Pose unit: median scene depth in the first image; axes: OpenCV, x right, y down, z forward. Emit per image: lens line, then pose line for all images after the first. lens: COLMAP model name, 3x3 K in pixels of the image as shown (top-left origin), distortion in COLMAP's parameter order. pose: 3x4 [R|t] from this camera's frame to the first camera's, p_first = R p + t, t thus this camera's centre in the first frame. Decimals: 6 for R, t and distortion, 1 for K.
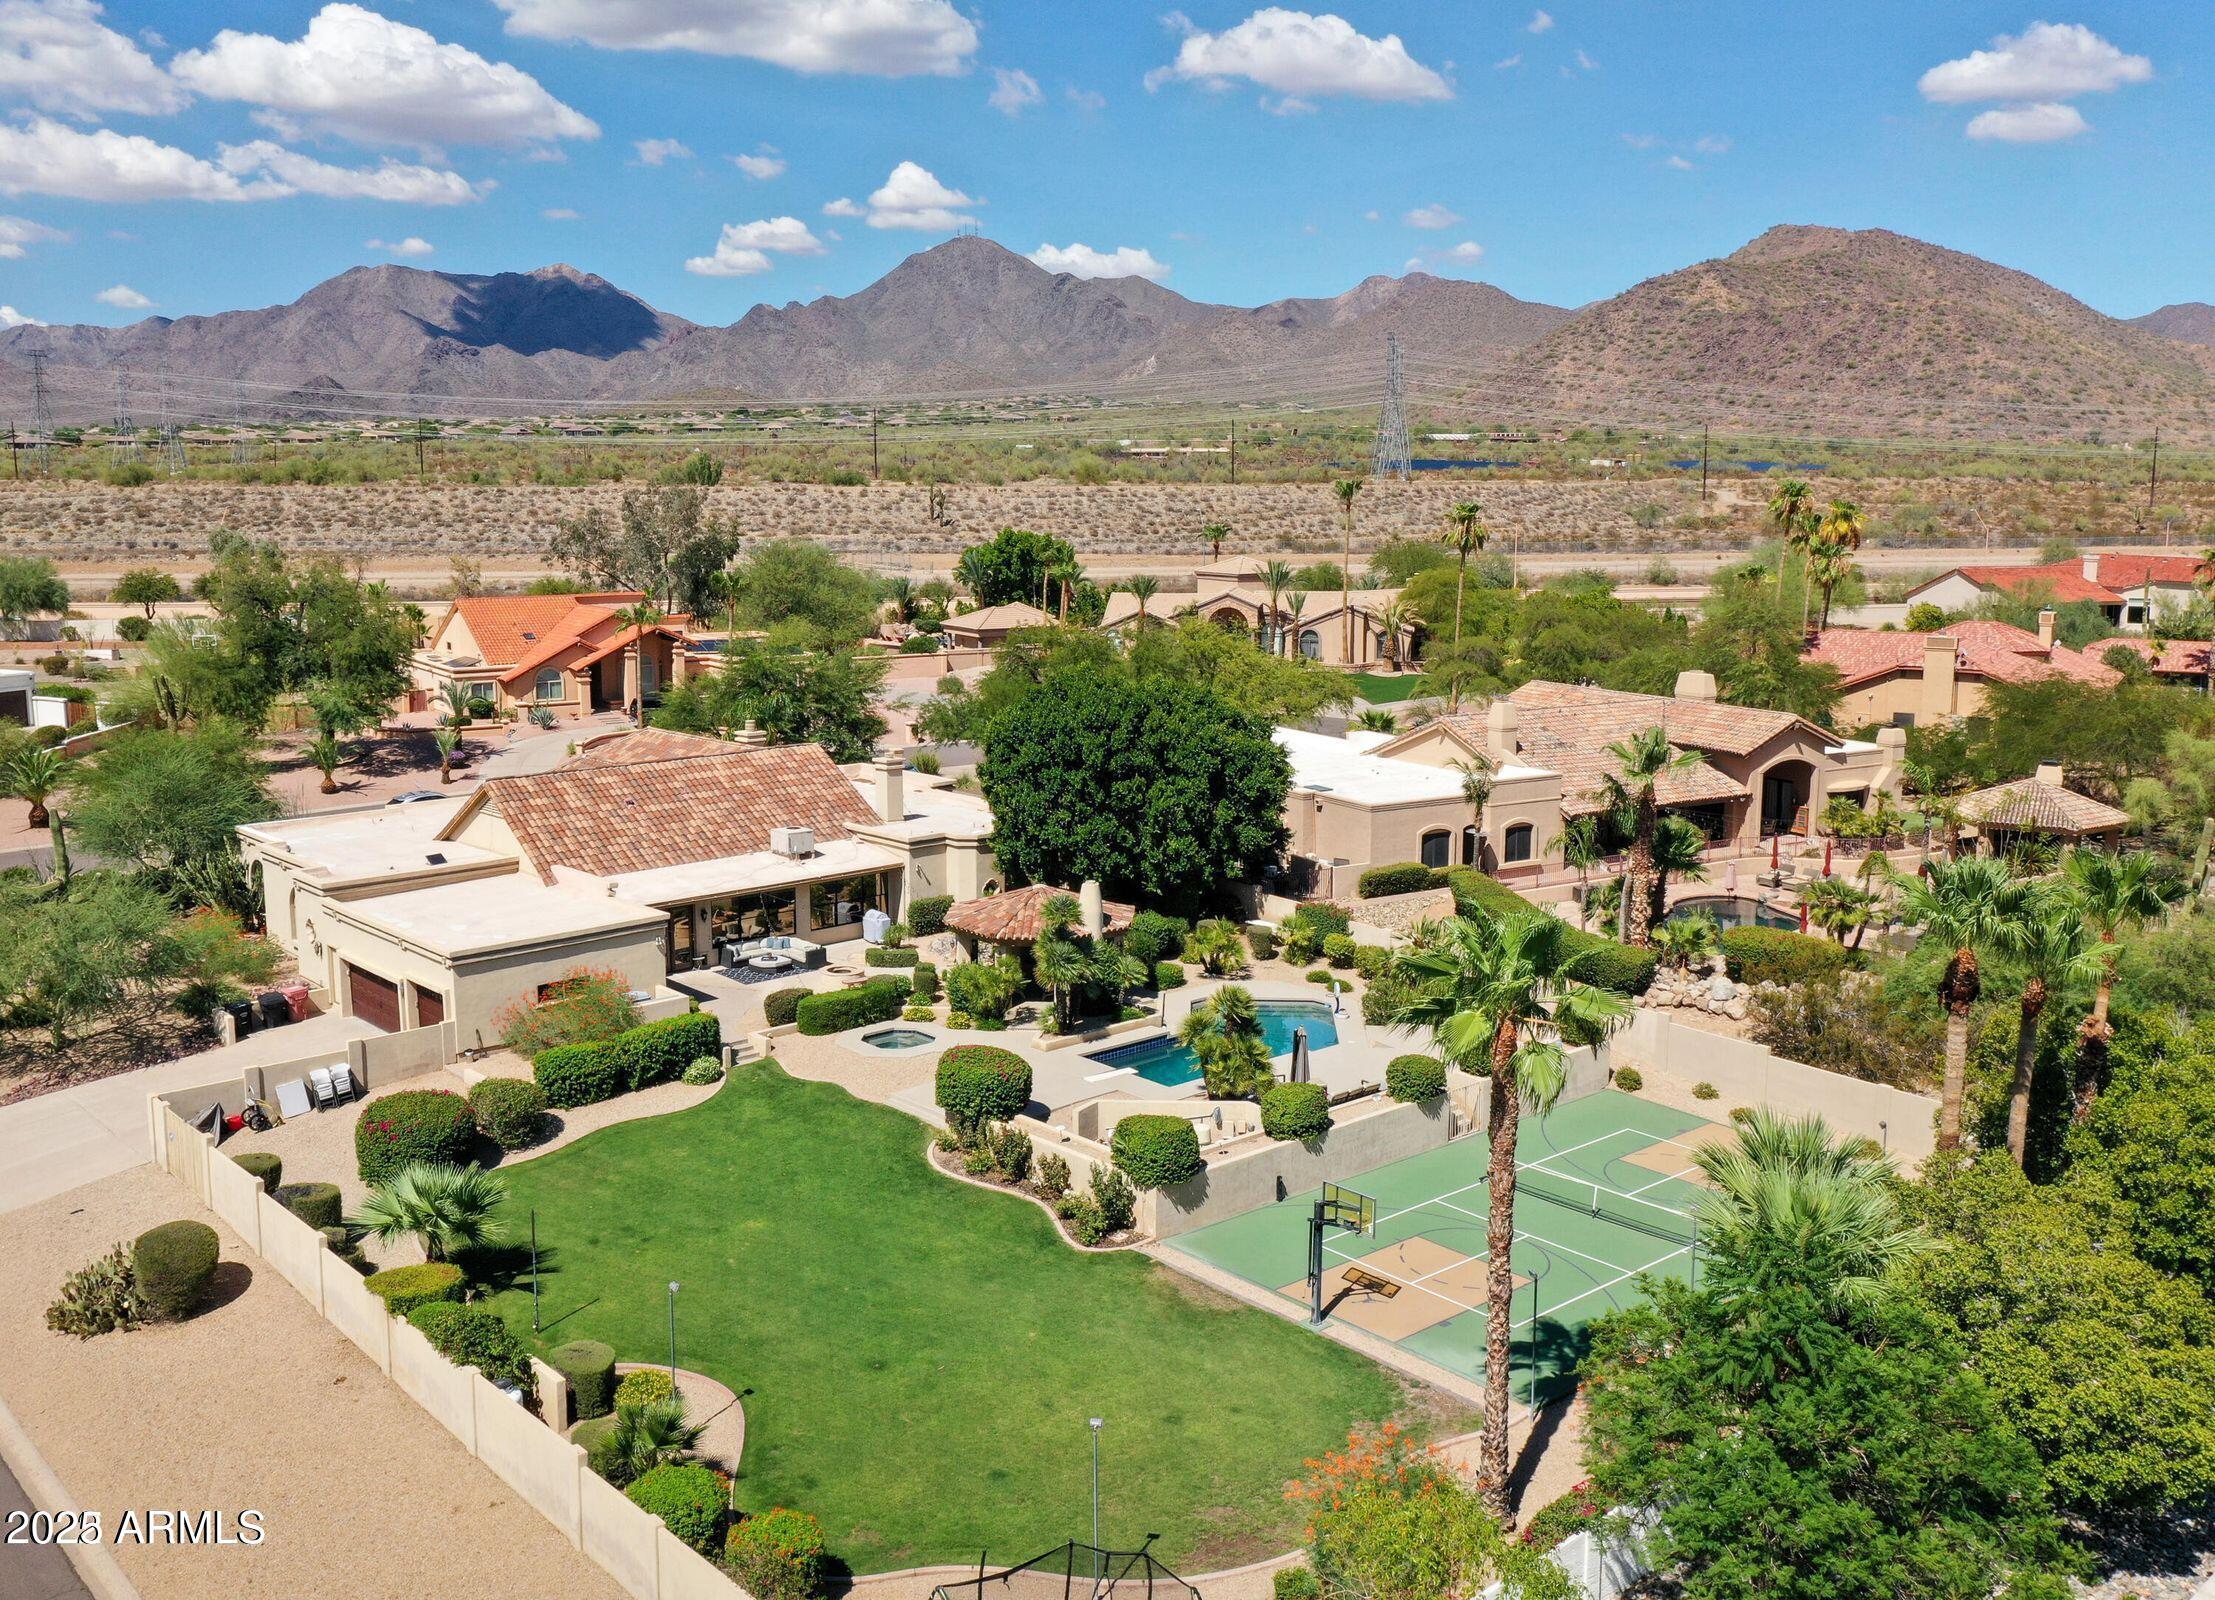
lens RADIAL K [[2031.0, 0, 1107.5], [0, 2031.0, 800.0], [0, 0, 1]] dist [0.002143, -0.007018]
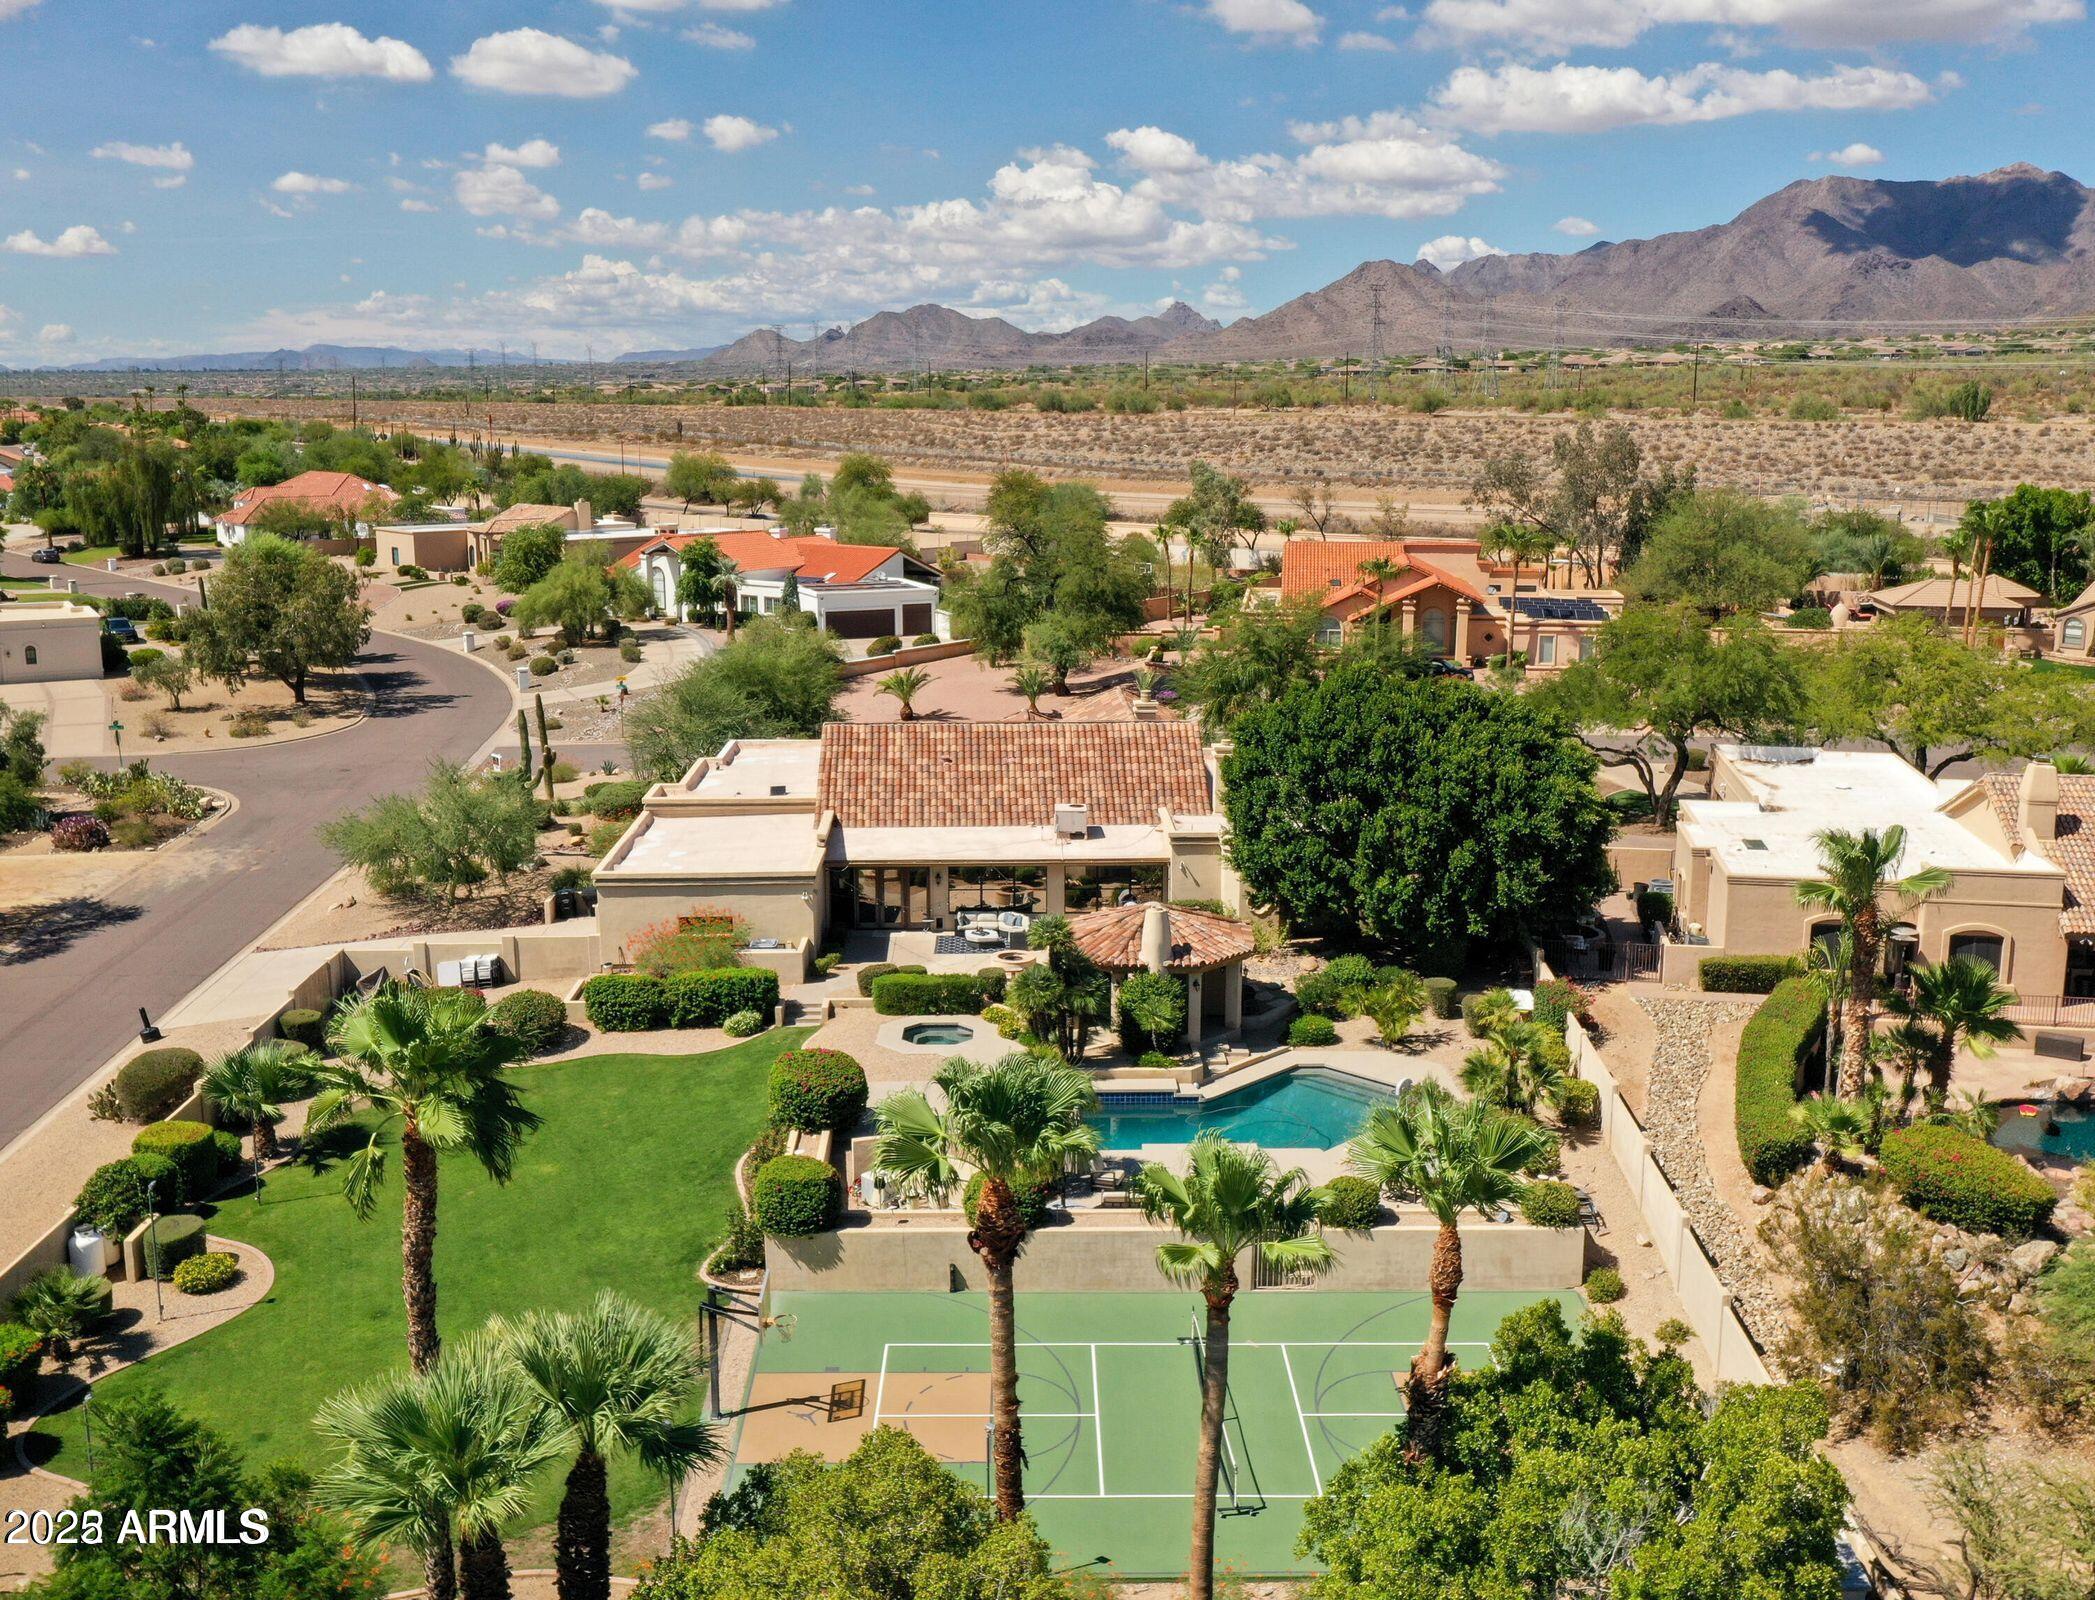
lens RADIAL K [[2072.4, 0, 1047.5], [0, 2072.4, 800.0], [0, 0, 1]] dist [-0.002860, -0.002006]
pose [[0.747625, 0.129436, -0.651385, 0.289809], [-0.106138, 0.991504, 0.075200, -0.037355], [0.655585, 0.012915, 0.755011, 0.147458]]
